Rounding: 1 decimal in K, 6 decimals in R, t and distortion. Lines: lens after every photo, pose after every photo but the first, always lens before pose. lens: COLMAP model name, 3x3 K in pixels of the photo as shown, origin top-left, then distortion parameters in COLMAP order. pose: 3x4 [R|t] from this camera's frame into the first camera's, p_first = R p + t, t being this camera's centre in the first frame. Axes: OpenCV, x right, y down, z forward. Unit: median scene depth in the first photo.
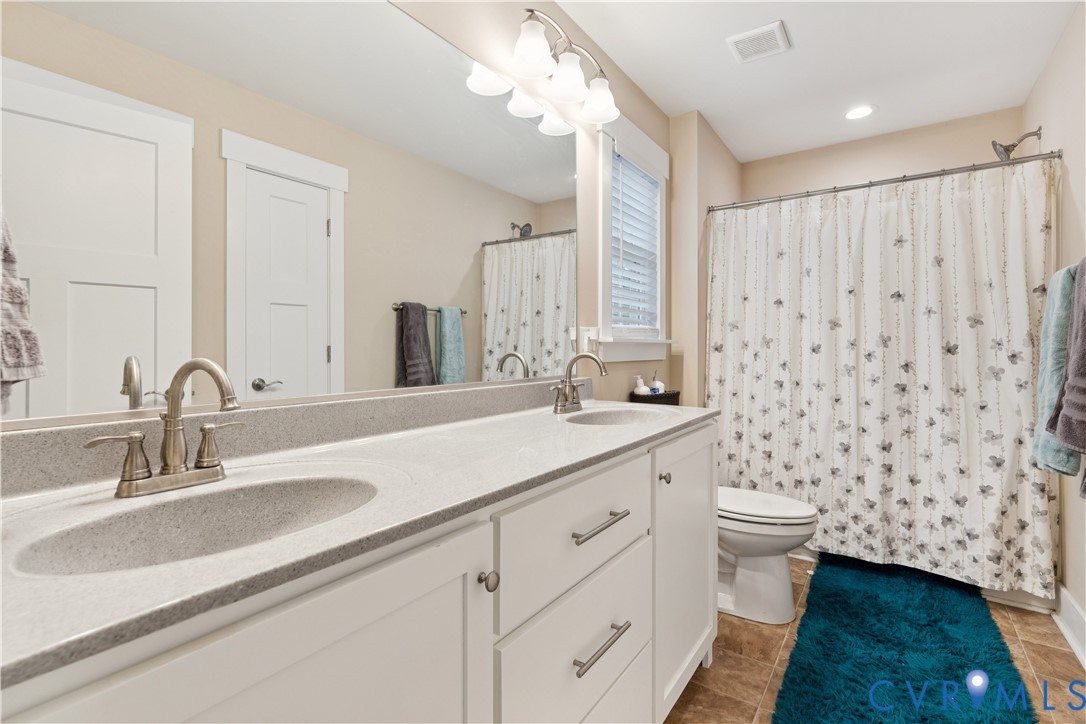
lens RADIAL K [[497.5, 0, 543.0], [0, 497.5, 362.0], [0, 0, 1]] dist [-0.023318, 0.000168]
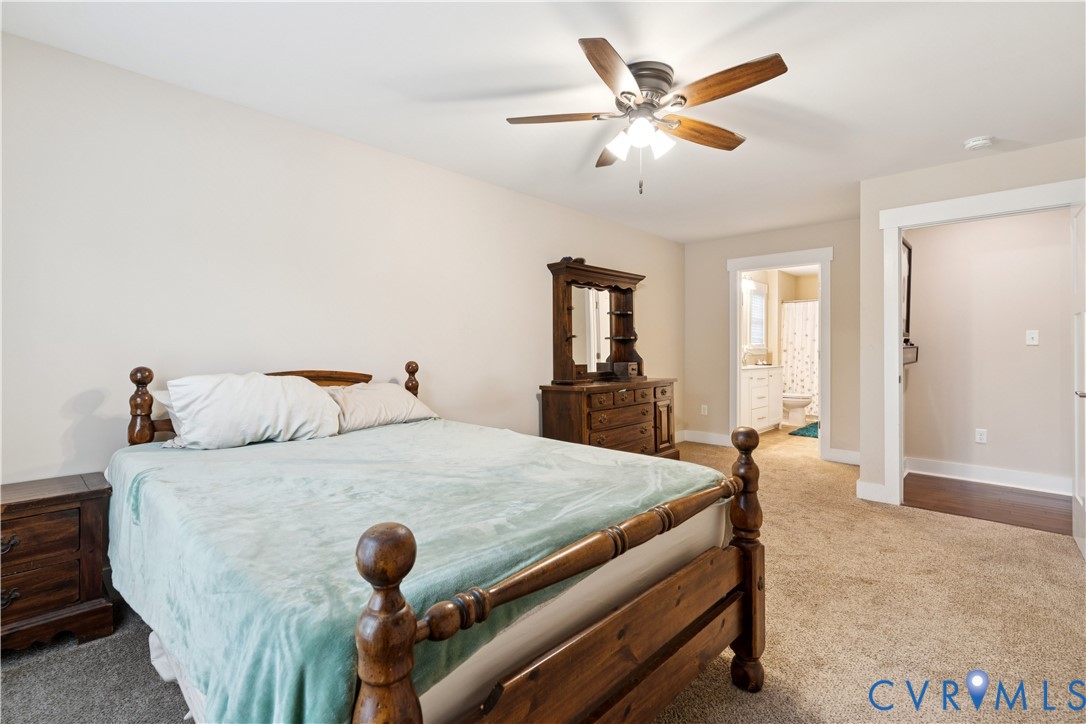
lens RADIAL K [[497.5, 0, 543.0], [0, 497.5, 362.0], [0, 0, 1]] dist [-0.023318, 0.000168]
pose [[0.987645, -0.000632, -0.156706, -0.608622], [0.001013, 0.999997, 0.002354, 0.030740], [0.156704, -0.002484, 0.987642, -2.136216]]
